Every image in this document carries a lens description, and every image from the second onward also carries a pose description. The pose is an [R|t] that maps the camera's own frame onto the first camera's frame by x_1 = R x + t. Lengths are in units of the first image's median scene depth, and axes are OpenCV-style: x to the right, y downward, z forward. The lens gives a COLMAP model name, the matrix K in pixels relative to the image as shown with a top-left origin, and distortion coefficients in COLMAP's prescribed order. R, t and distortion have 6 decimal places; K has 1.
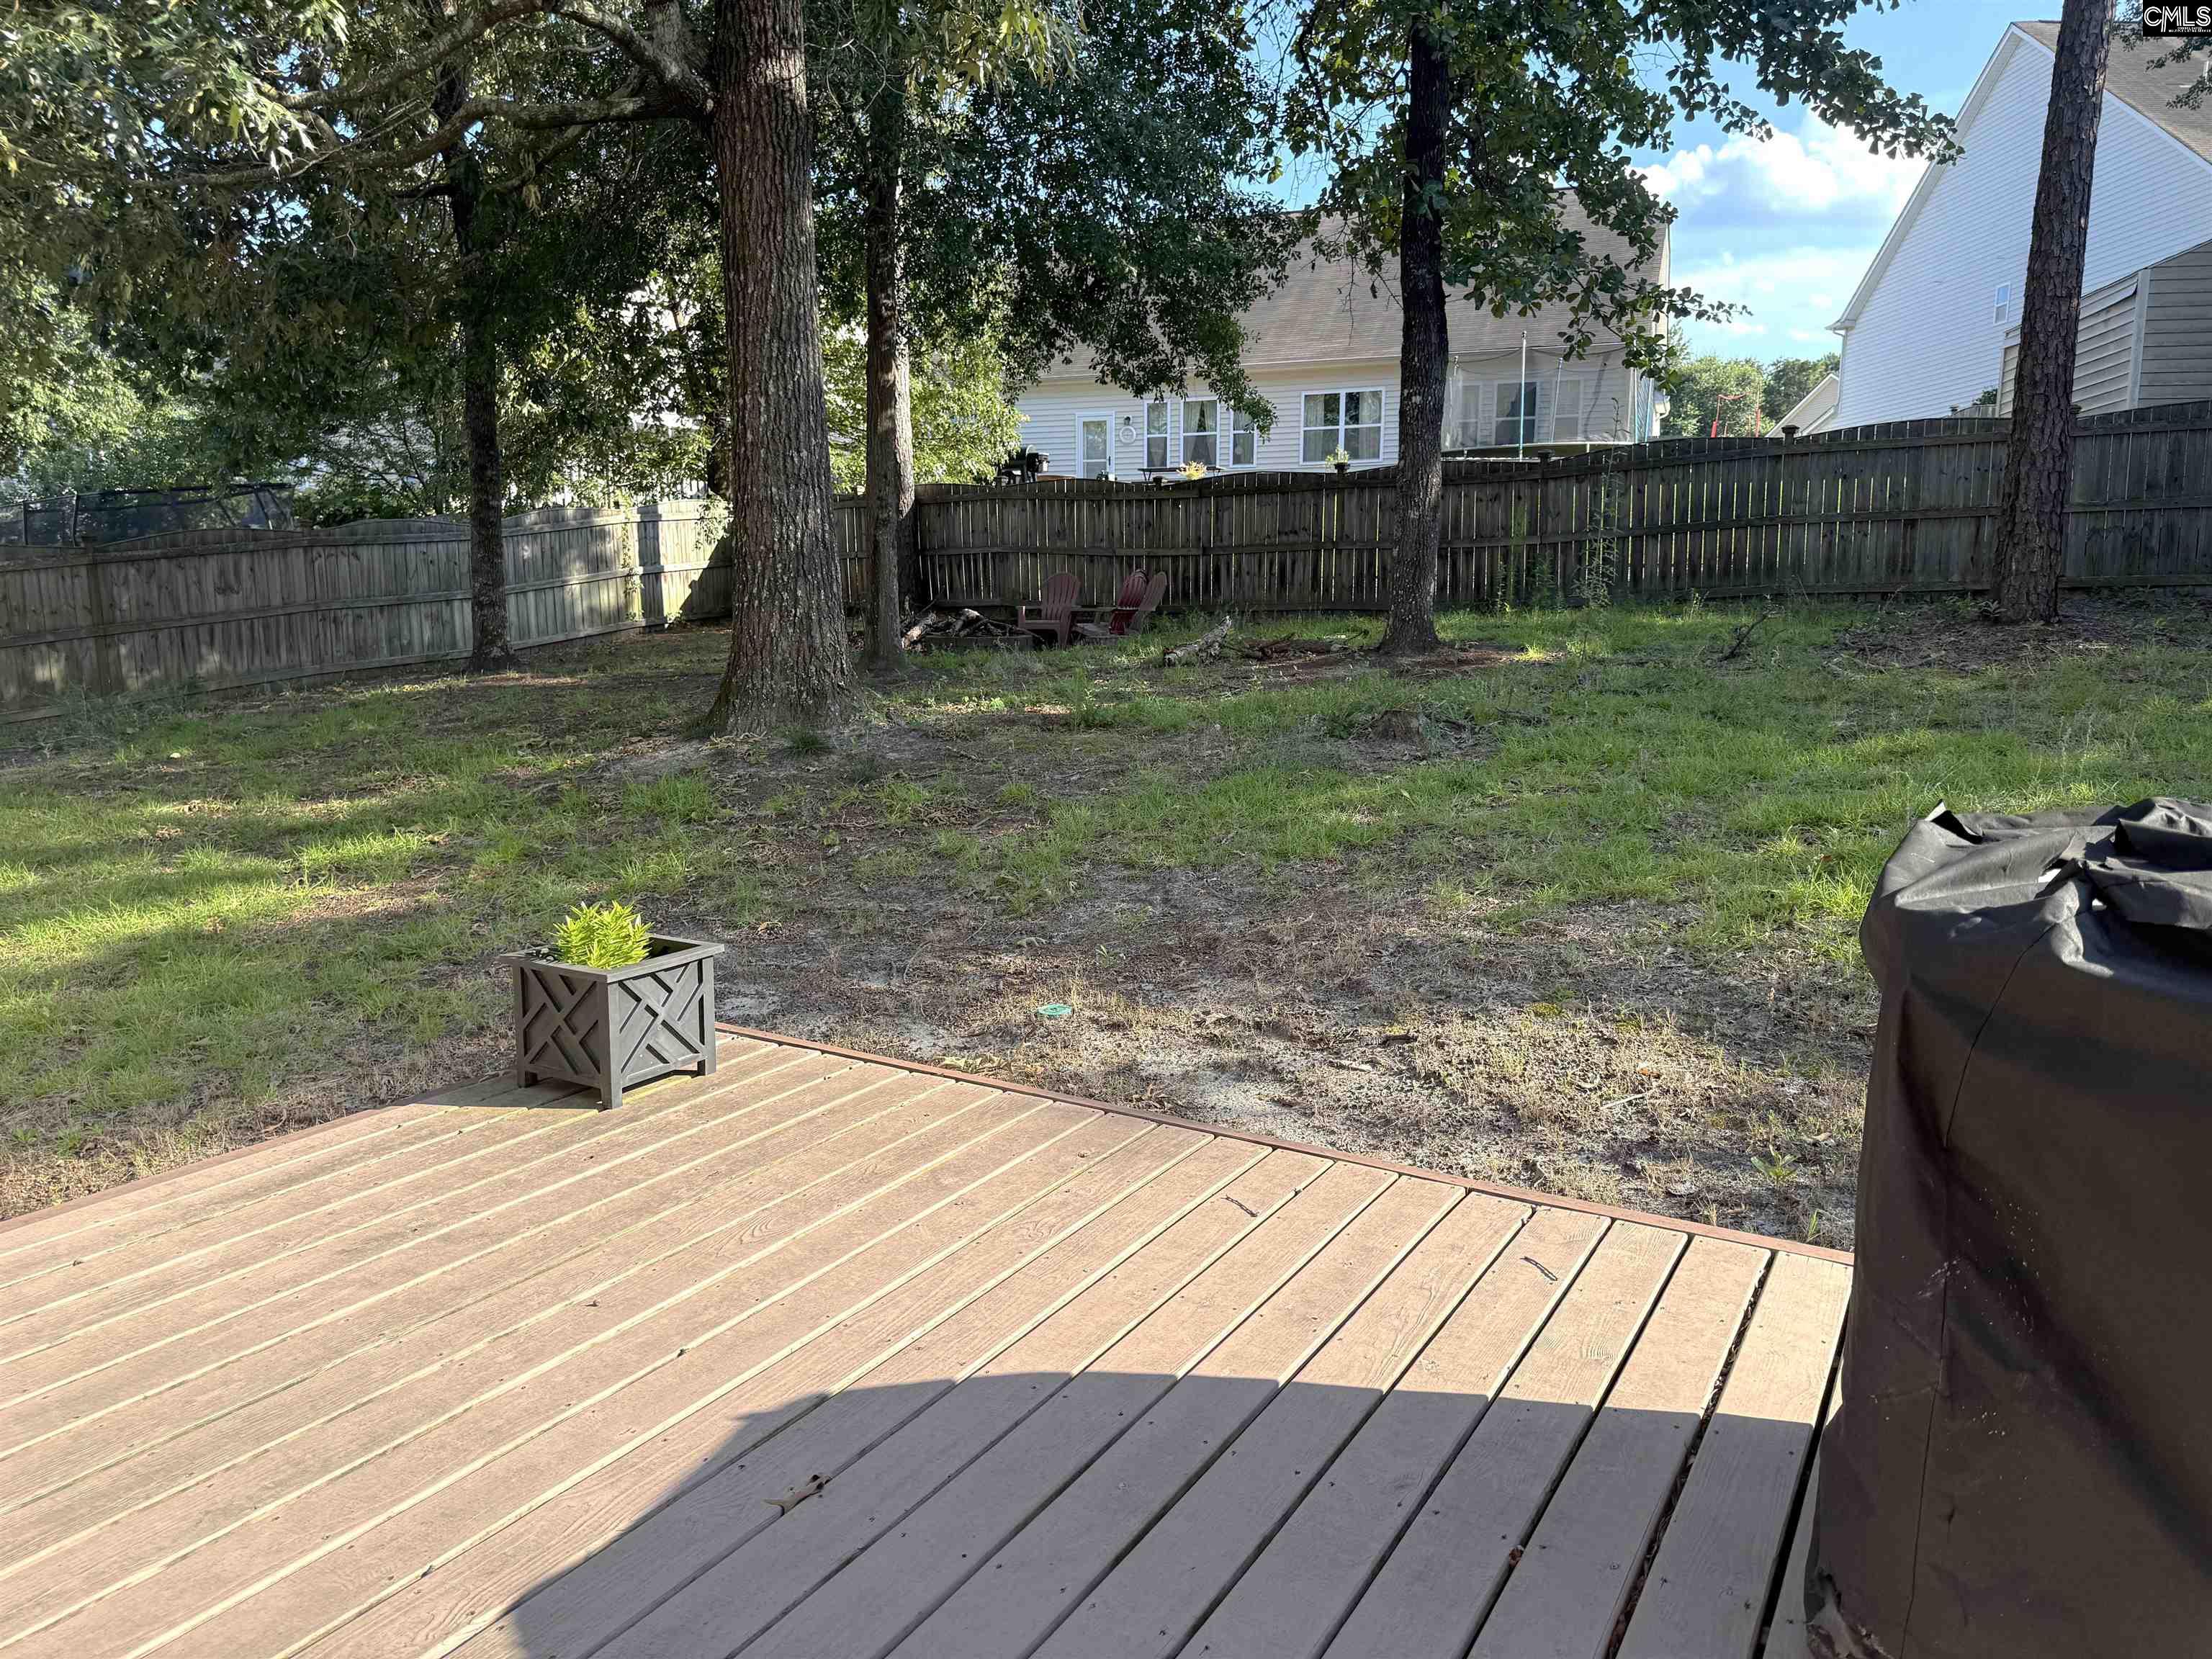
lens RADIAL K [[1532.6, 0, 1106.0], [0, 1532.6, 829.5], [0, 0, 1]] dist [0.004776, -0.000006]
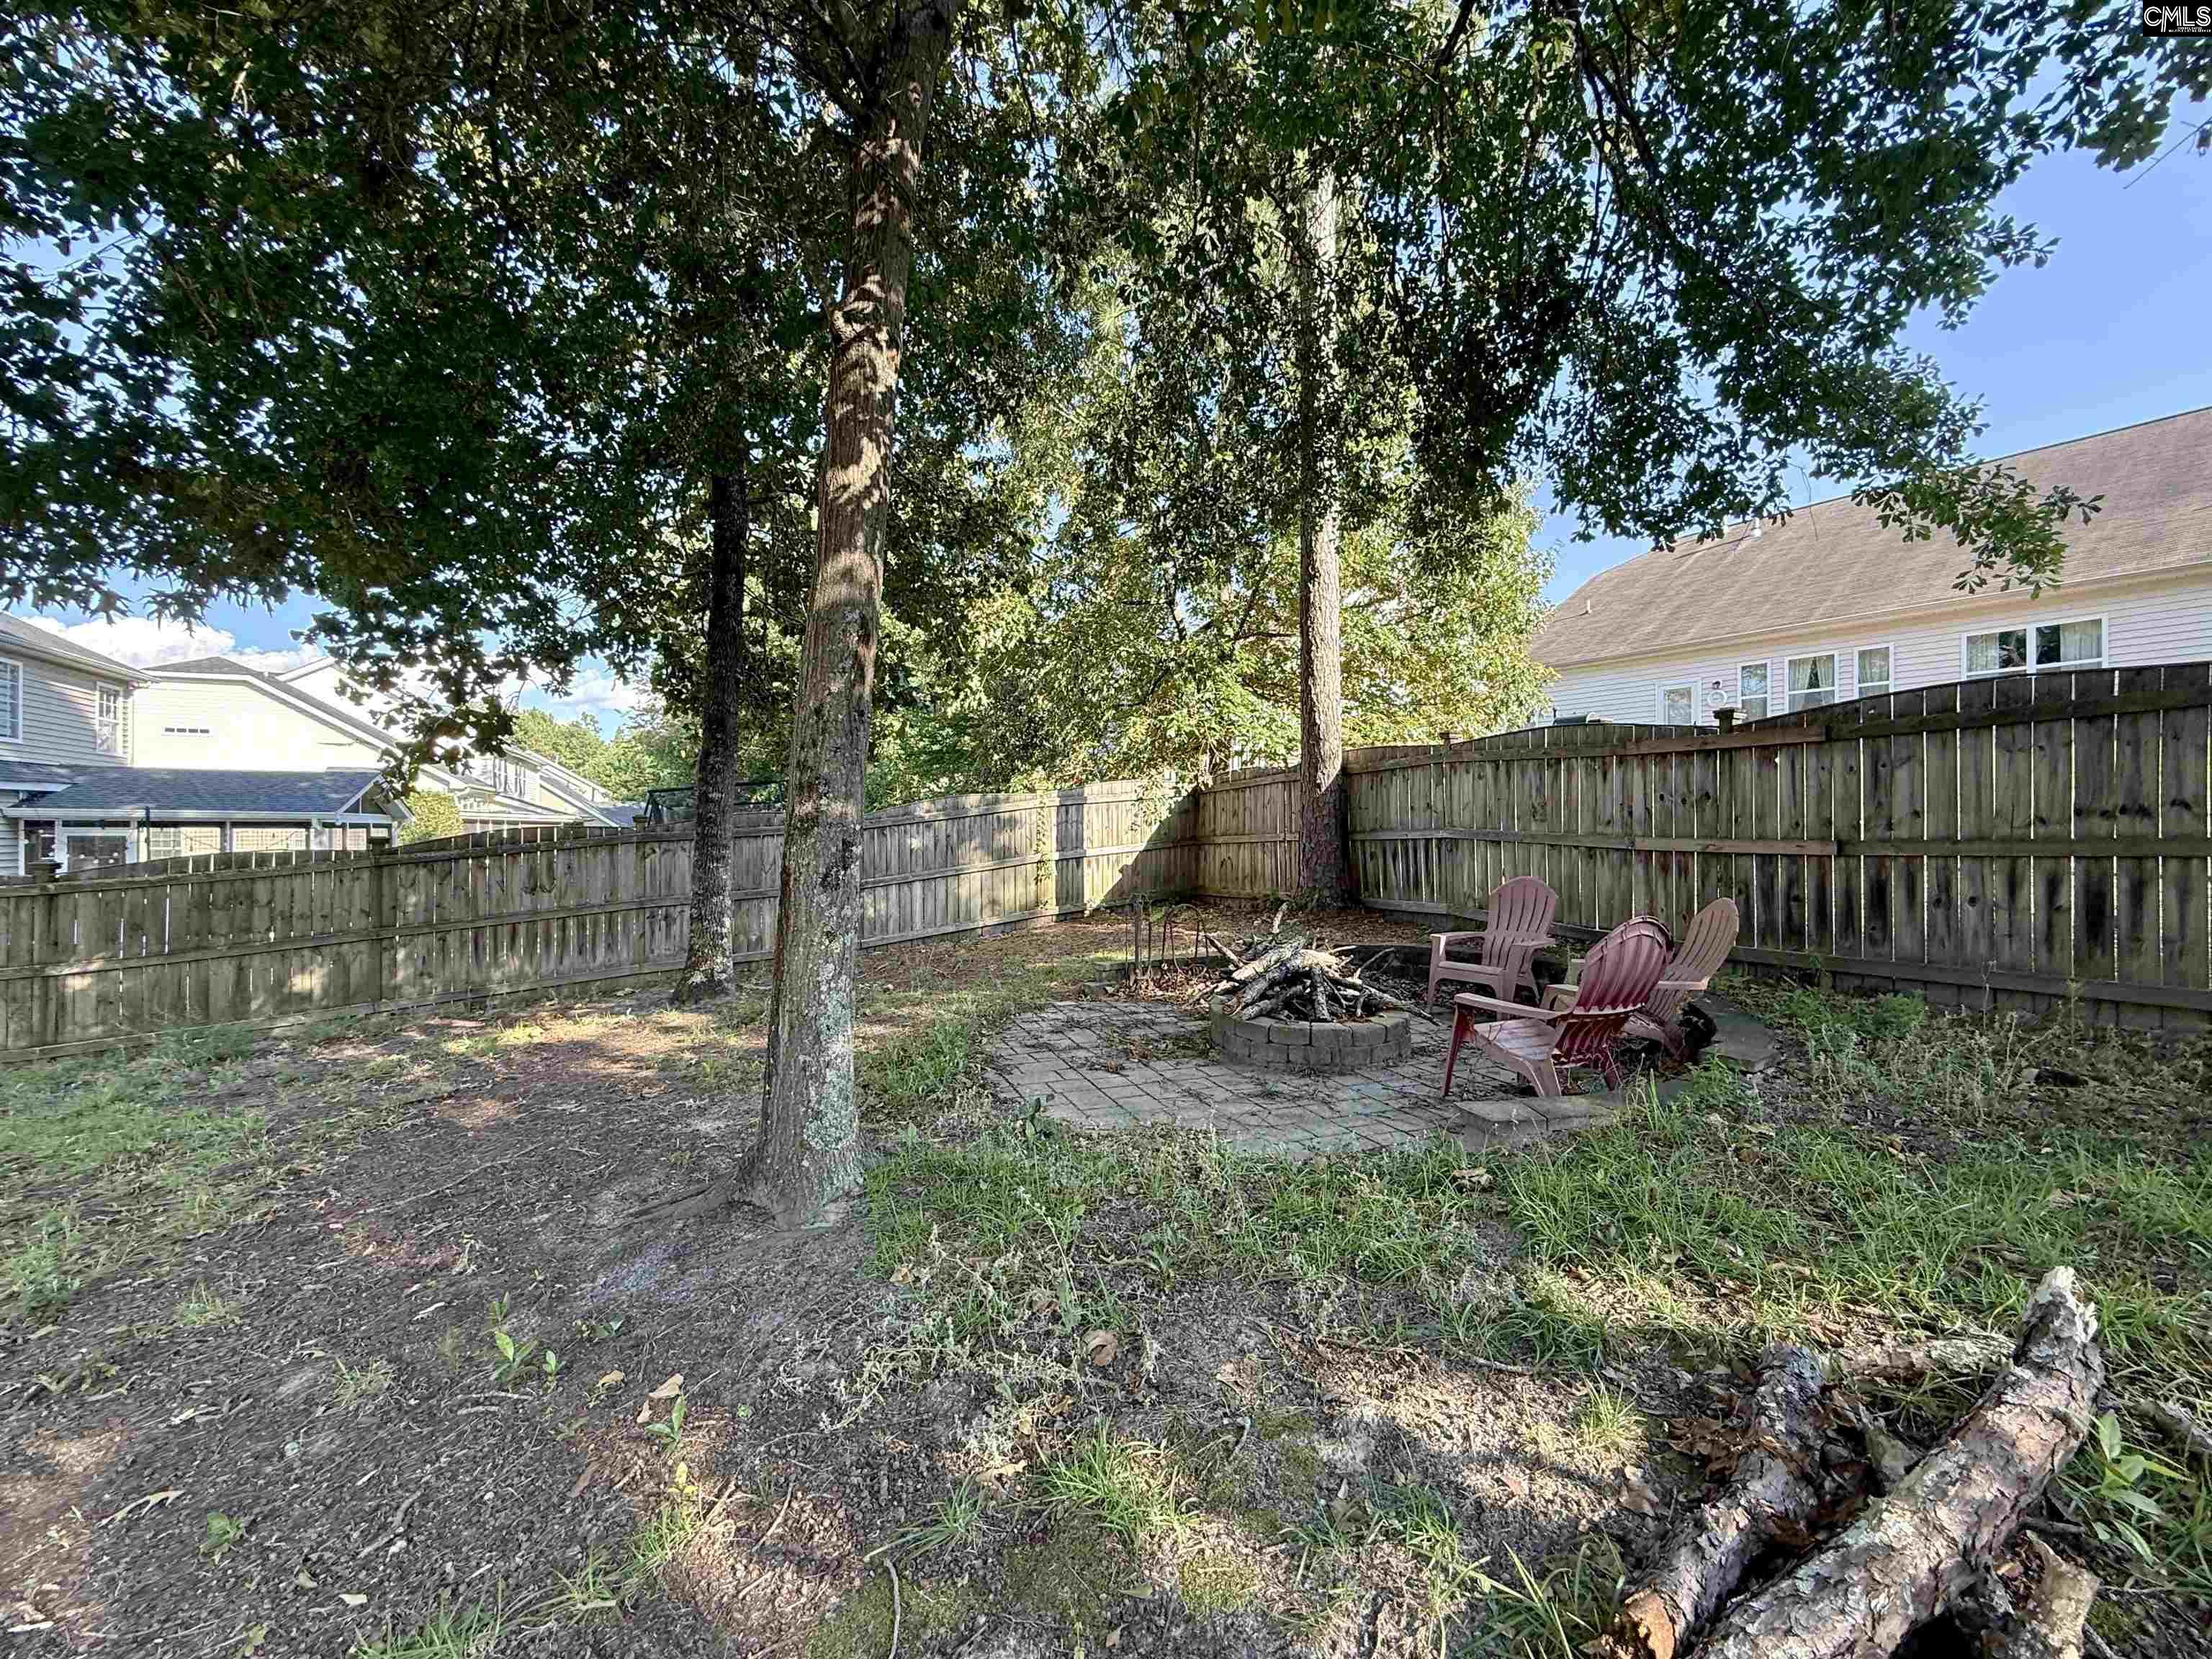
lens RADIAL K [[860.2, 0, 1106.0], [0, 860.2, 829.5], [0, 0, 1]] dist [-0.000334, -0.000094]
pose [[0.805484, -0.002328, -0.592613, 0.035491], [-0.086683, 0.988774, -0.121704, -0.125249], [0.586244, 0.149400, 0.796240, 0.602341]]
